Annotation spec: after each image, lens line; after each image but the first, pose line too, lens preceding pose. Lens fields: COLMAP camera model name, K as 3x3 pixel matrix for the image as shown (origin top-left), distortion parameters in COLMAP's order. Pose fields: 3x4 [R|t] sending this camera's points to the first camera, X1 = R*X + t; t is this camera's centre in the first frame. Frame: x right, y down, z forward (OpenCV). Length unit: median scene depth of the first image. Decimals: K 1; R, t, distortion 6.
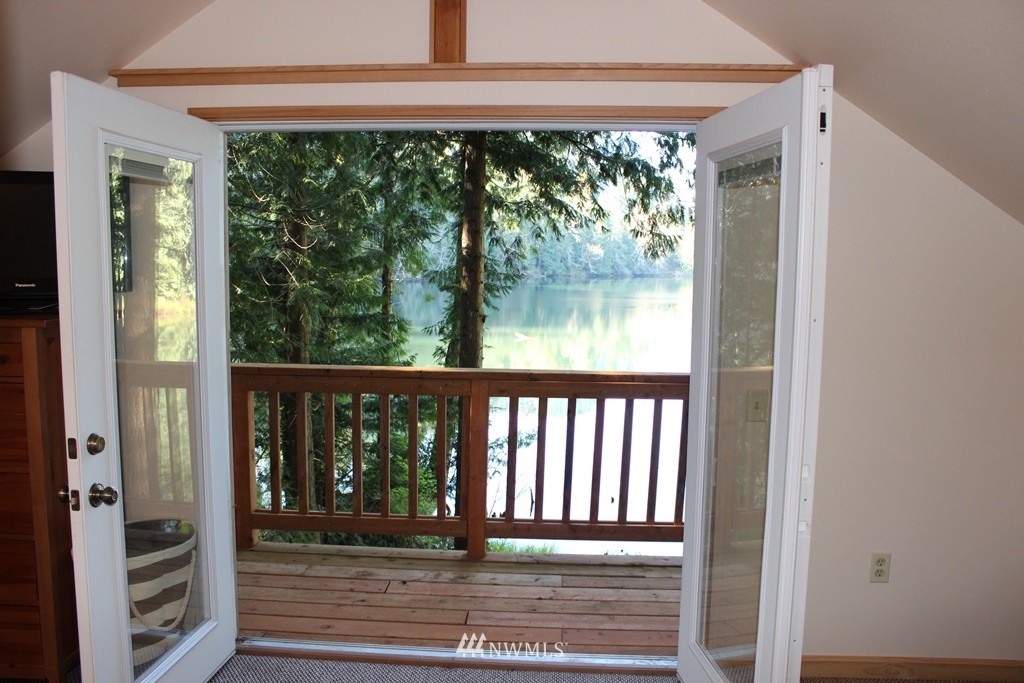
lens RADIAL K [[850.5, 0, 510.9], [0, 850.5, 352.8], [0, 0, 1]] dist [-0.163048, 0.143238]
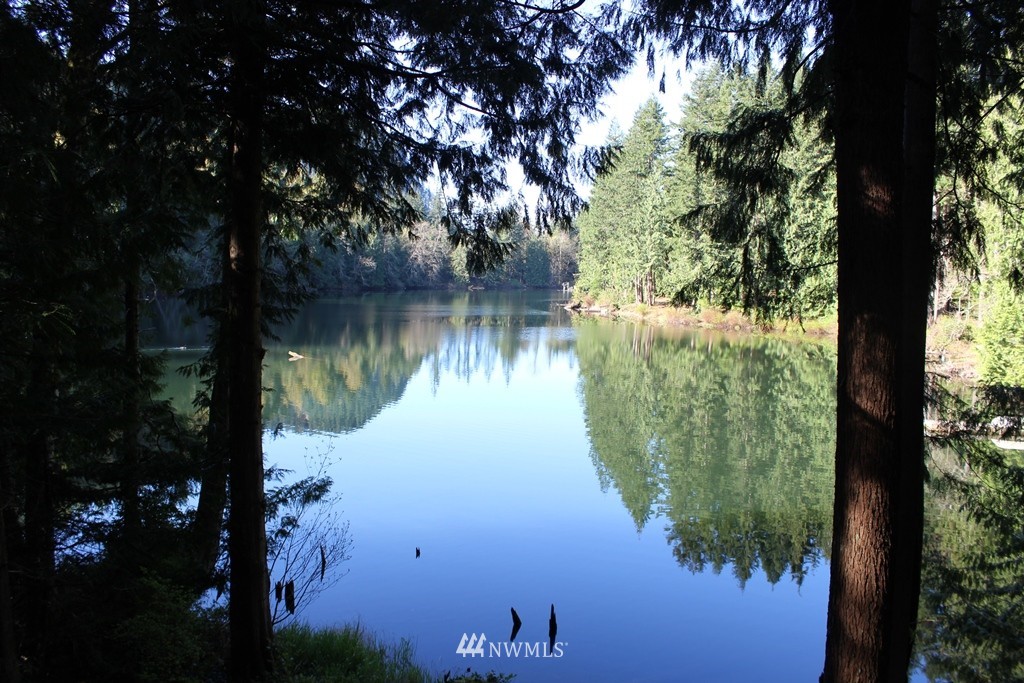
lens RADIAL K [[850.5, 0, 510.9], [0, 850.5, 352.8], [0, 0, 1]] dist [-0.163048, 0.143238]
pose [[0.964403, -0.020581, 0.263636, -0.012884], [0.024422, 0.999638, -0.011298, -0.023611], [-0.263308, 0.017334, 0.964556, 0.198737]]
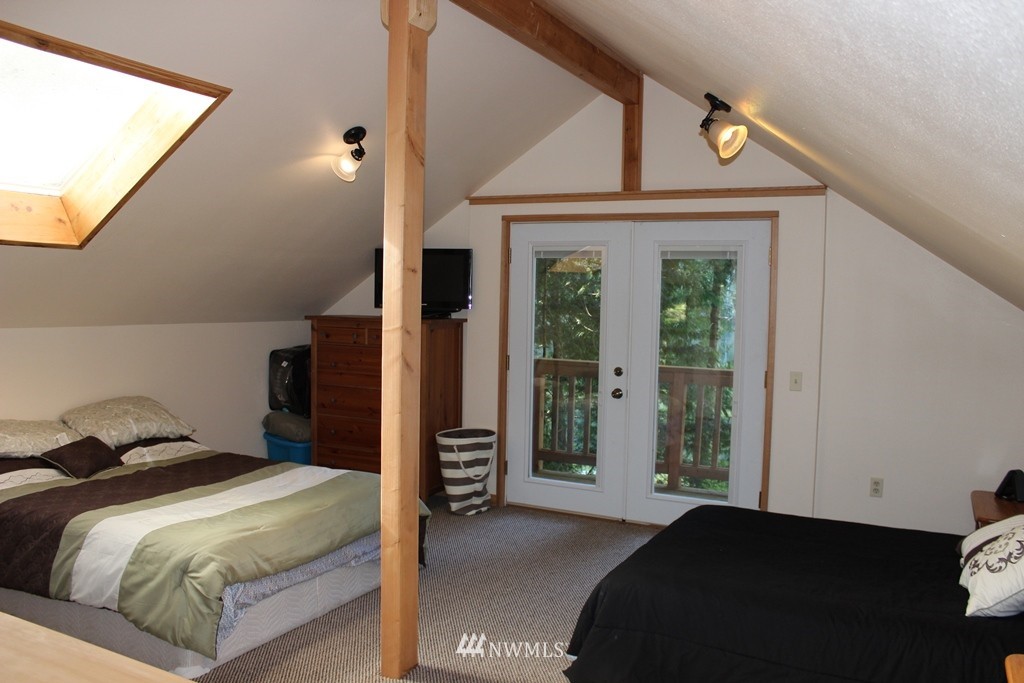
lens RADIAL K [[850.5, 0, 510.9], [0, 850.5, 352.8], [0, 0, 1]] dist [-0.163048, 0.143238]
pose [[0.914698, 0.038287, -0.402320, 0.059140], [-0.056821, 0.997797, -0.034230, 0.012806], [0.400123, 0.054170, 0.914859, -0.107219]]
